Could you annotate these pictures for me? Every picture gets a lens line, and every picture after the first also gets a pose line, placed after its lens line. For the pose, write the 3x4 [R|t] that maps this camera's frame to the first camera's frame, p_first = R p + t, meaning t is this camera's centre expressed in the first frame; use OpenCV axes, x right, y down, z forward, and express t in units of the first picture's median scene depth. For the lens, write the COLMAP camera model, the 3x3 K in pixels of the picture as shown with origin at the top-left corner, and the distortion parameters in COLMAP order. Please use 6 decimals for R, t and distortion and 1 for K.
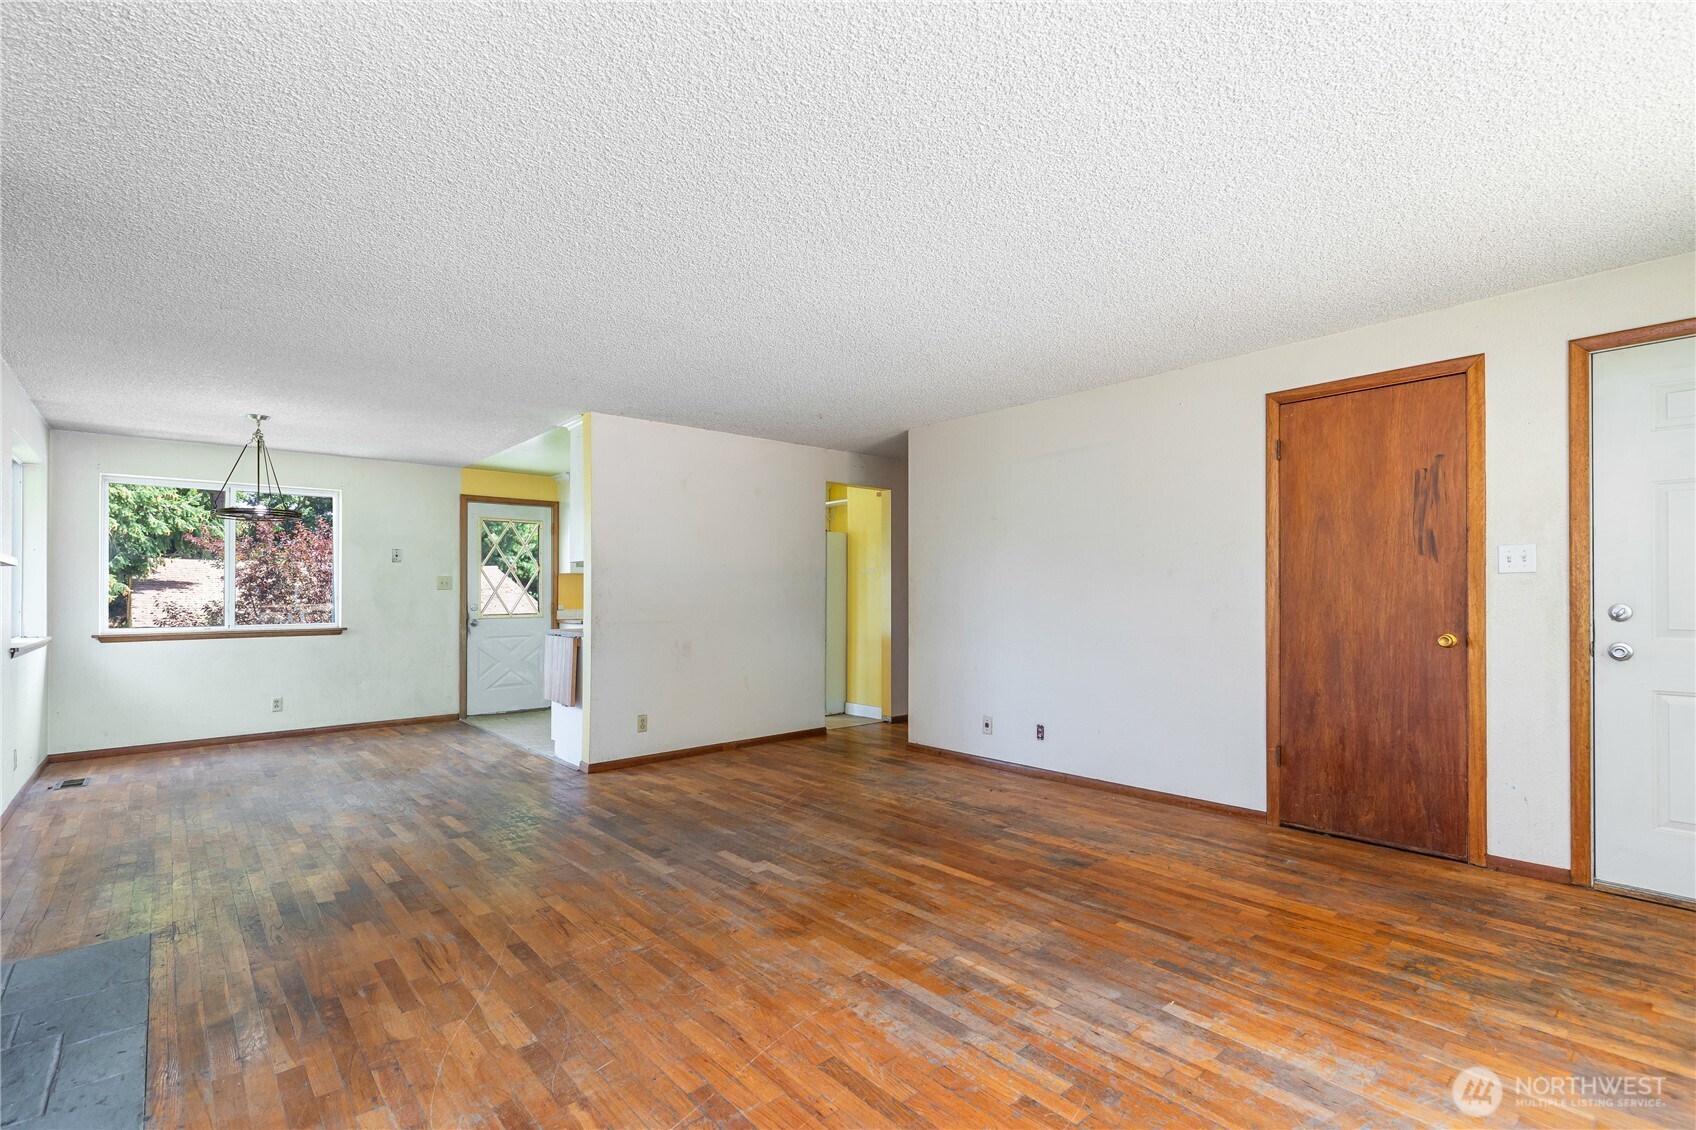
lens RADIAL K [[768.8, 0, 831.0], [0, 768.8, 576.2], [0, 0, 1]] dist [0.007881, -0.002384]
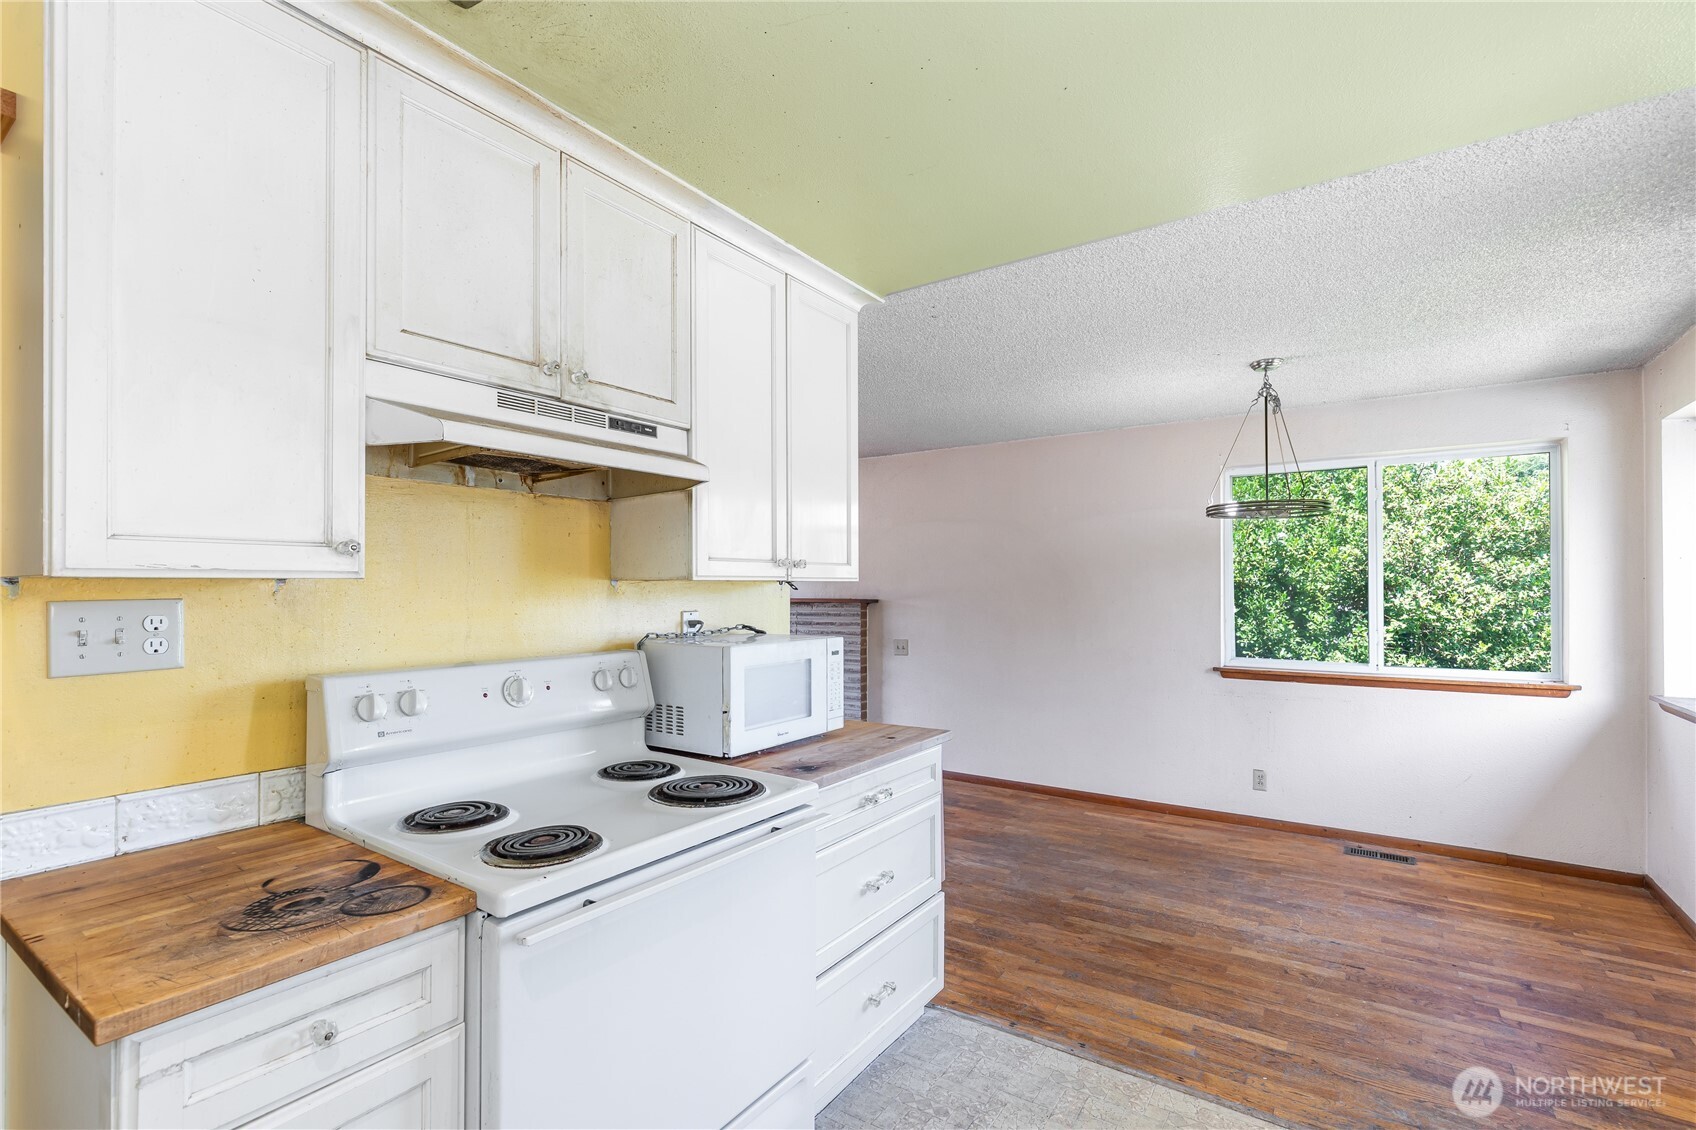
lens RADIAL K [[768.8, 0, 833.3], [0, 768.8, 582.4], [0, 0, 1]] dist [0.007881, -0.002384]
pose [[-0.968216, 0.006191, -0.250039, -0.314479], [0.014589, 0.999389, -0.031747, -0.000446], [0.249690, -0.034386, -0.967715, 2.293112]]
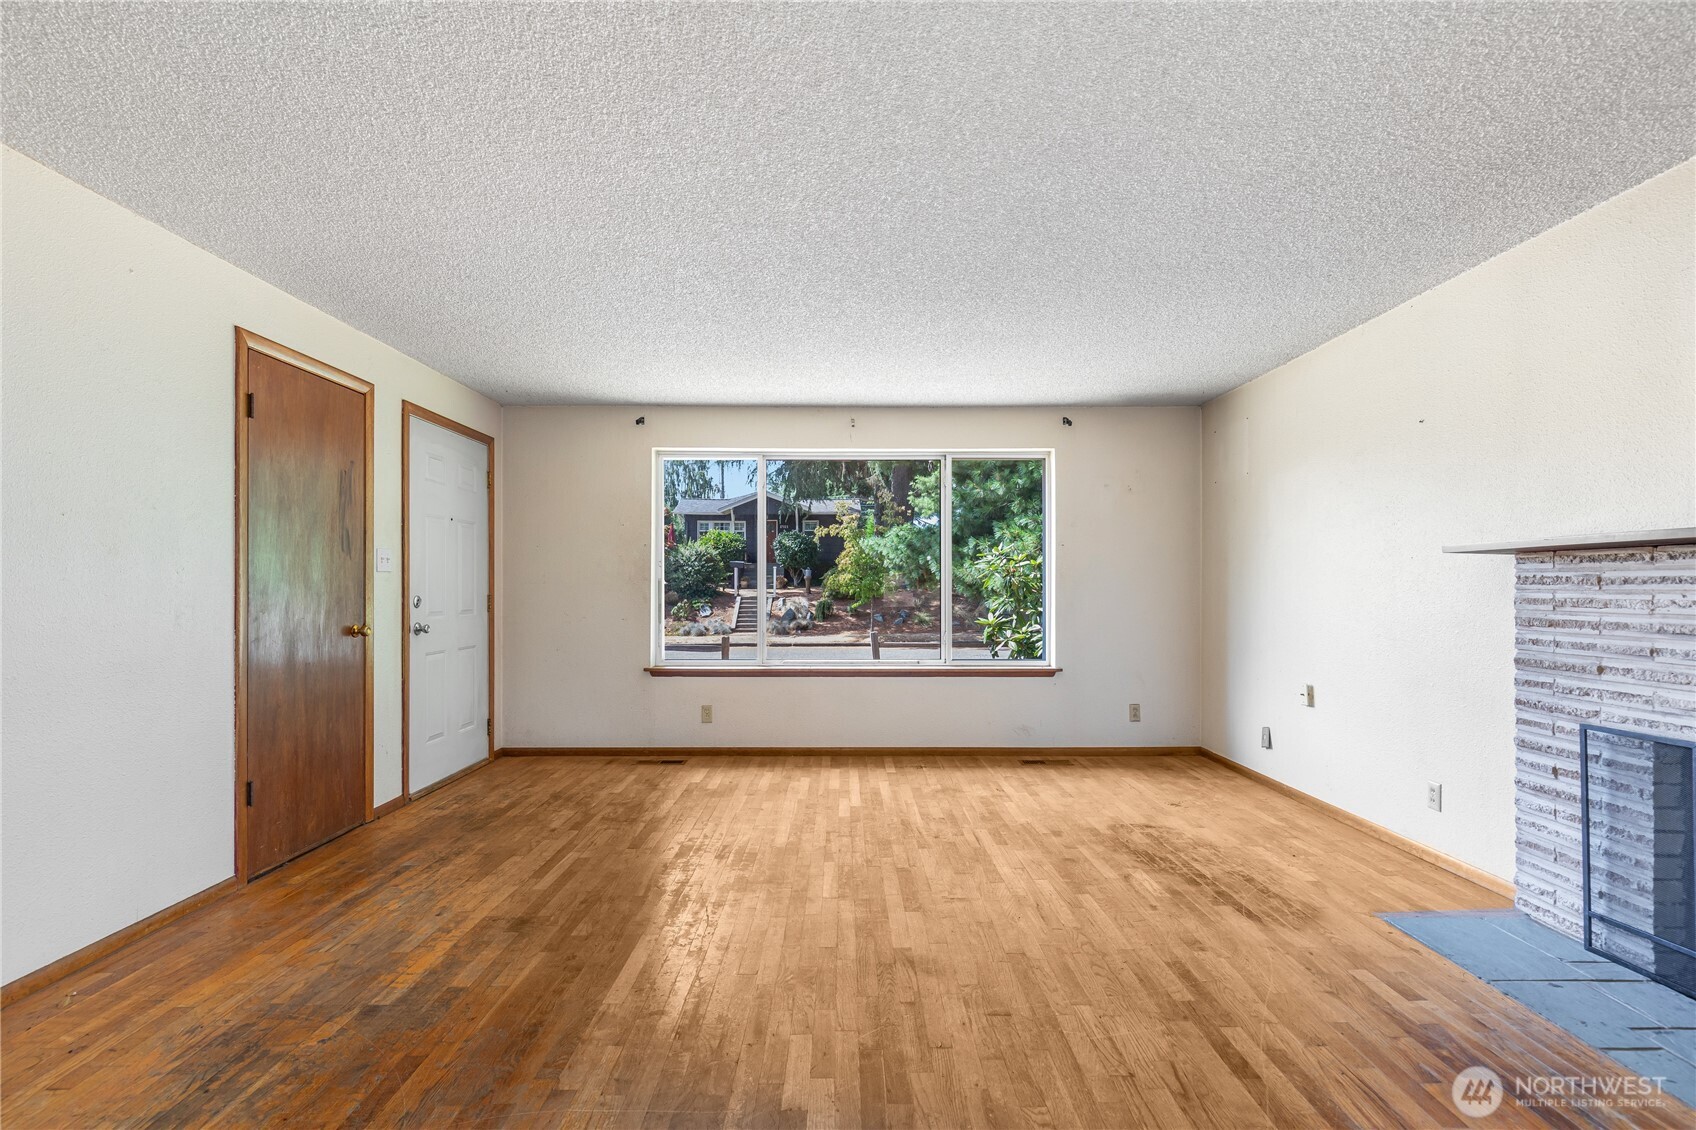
lens RADIAL K [[768.8, 0, 859.7], [0, 768.8, 579.3], [0, 0, 1]] dist [0.007881, -0.002384]
pose [[-0.771607, 0.013537, 0.635956, -0.430851], [-0.008686, 0.999456, -0.031814, 0.035983], [-0.636041, -0.030071, -0.771069, 1.303309]]
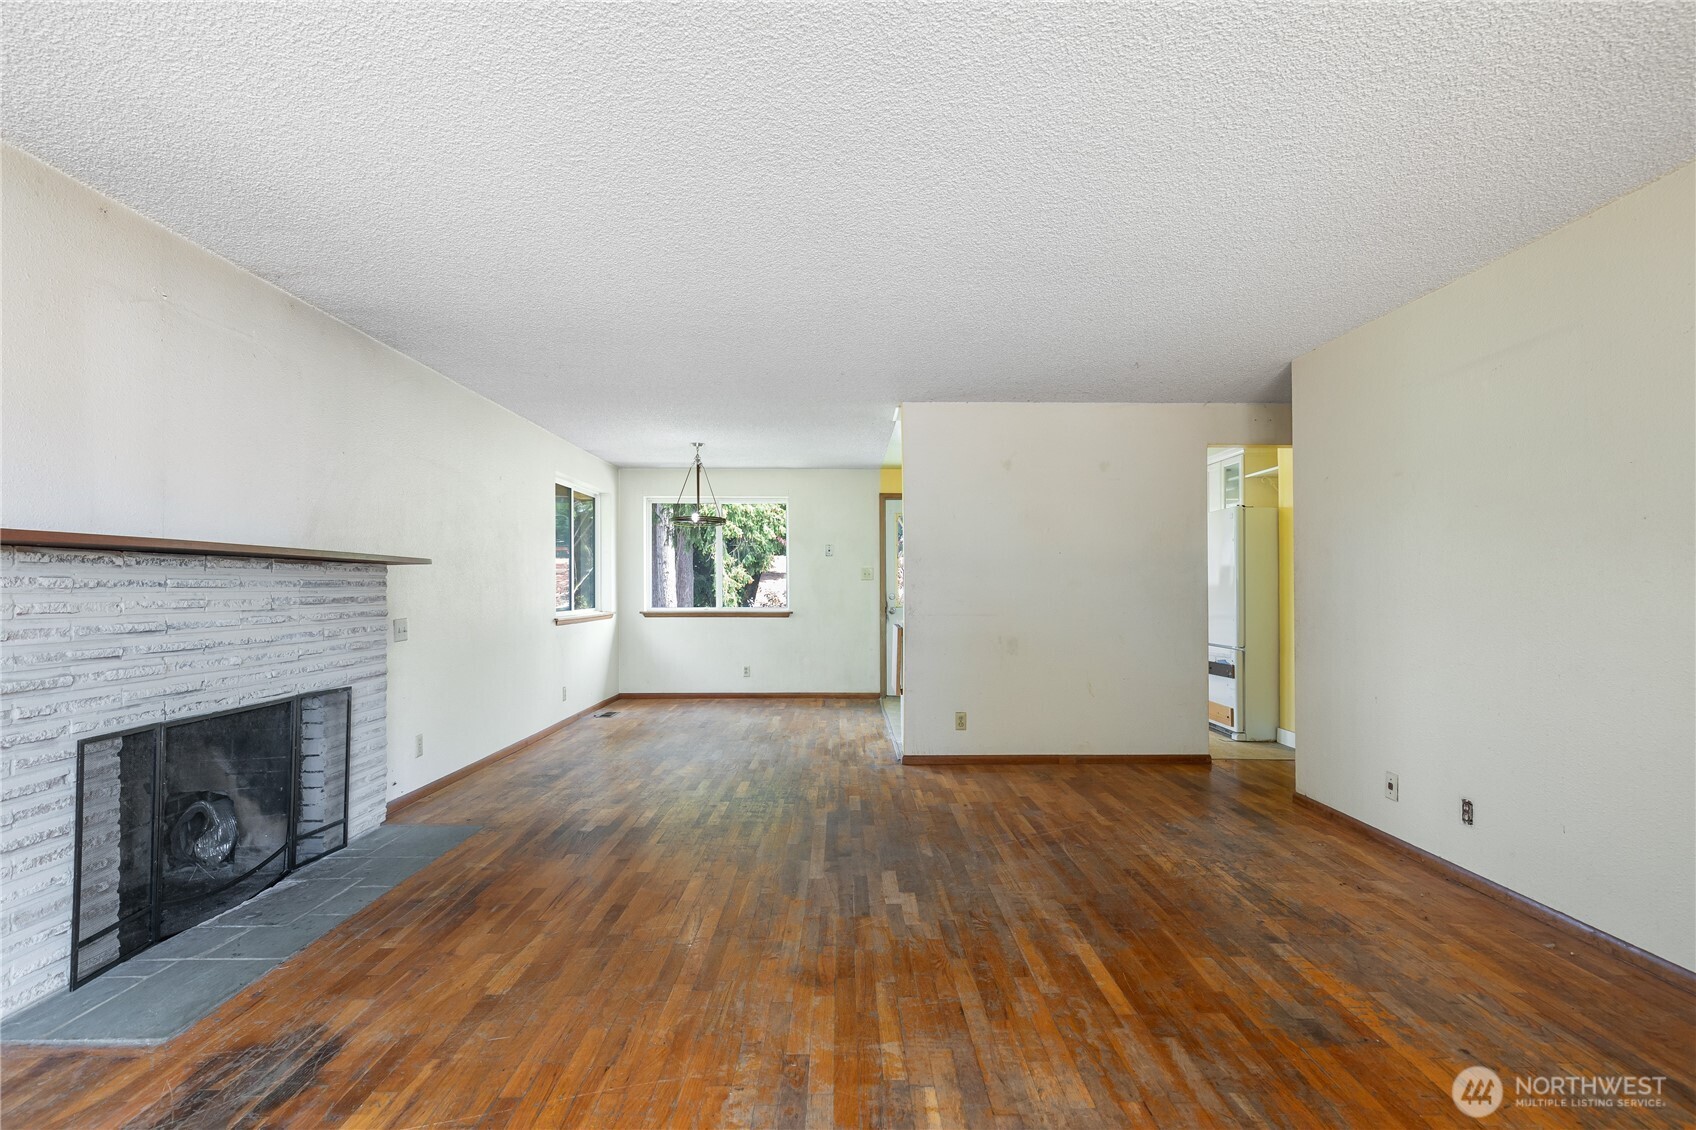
lens RADIAL K [[768.8, 0, 851.3], [0, 768.8, 578.1], [0, 0, 1]] dist [0.007881, -0.002384]
pose [[0.765056, 0.000493, -0.643964, 0.399257], [0.008618, 0.999902, 0.011004, 0.003337], [0.643906, -0.013968, 0.764977, 0.279828]]
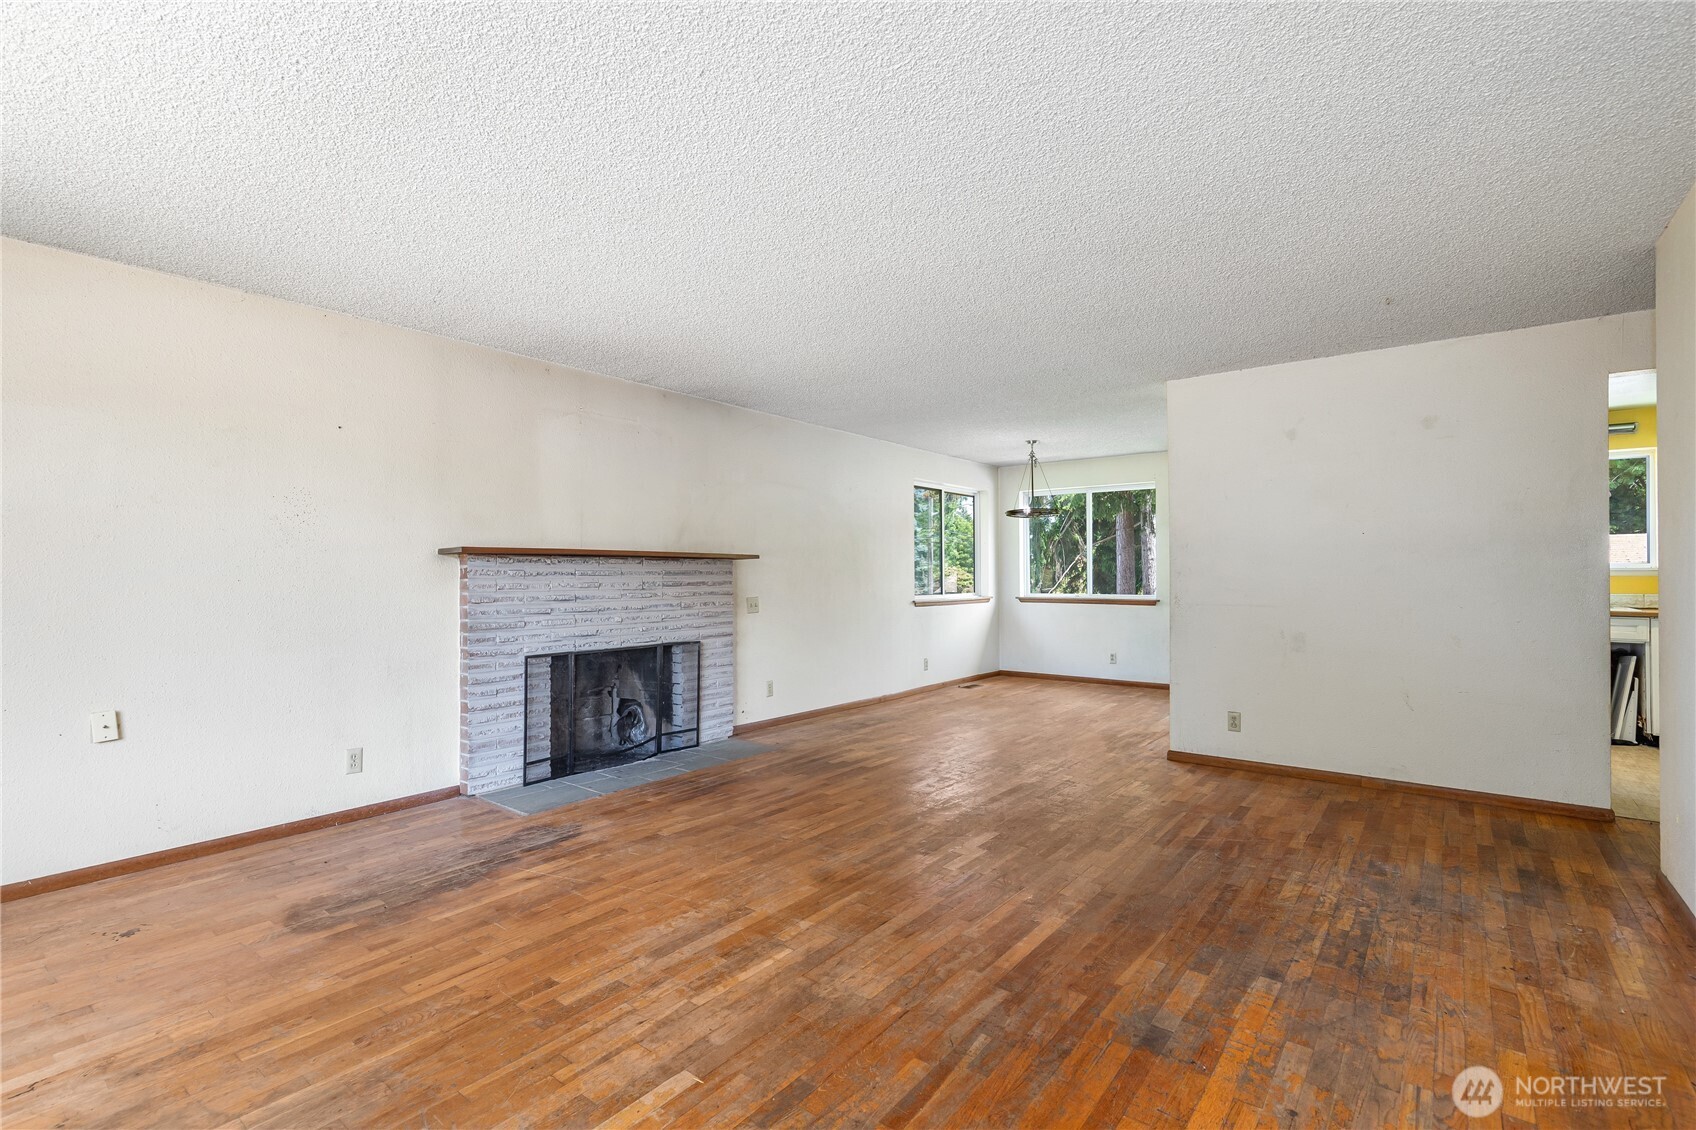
lens RADIAL K [[768.8, 0, 862.1], [0, 768.8, 570.4], [0, 0, 1]] dist [0.007881, -0.002384]
pose [[0.203204, 0.002810, -0.979132, 0.786307], [0.022261, 0.999724, 0.007489, 0.007010], [0.978883, -0.023318, 0.203085, 0.626541]]
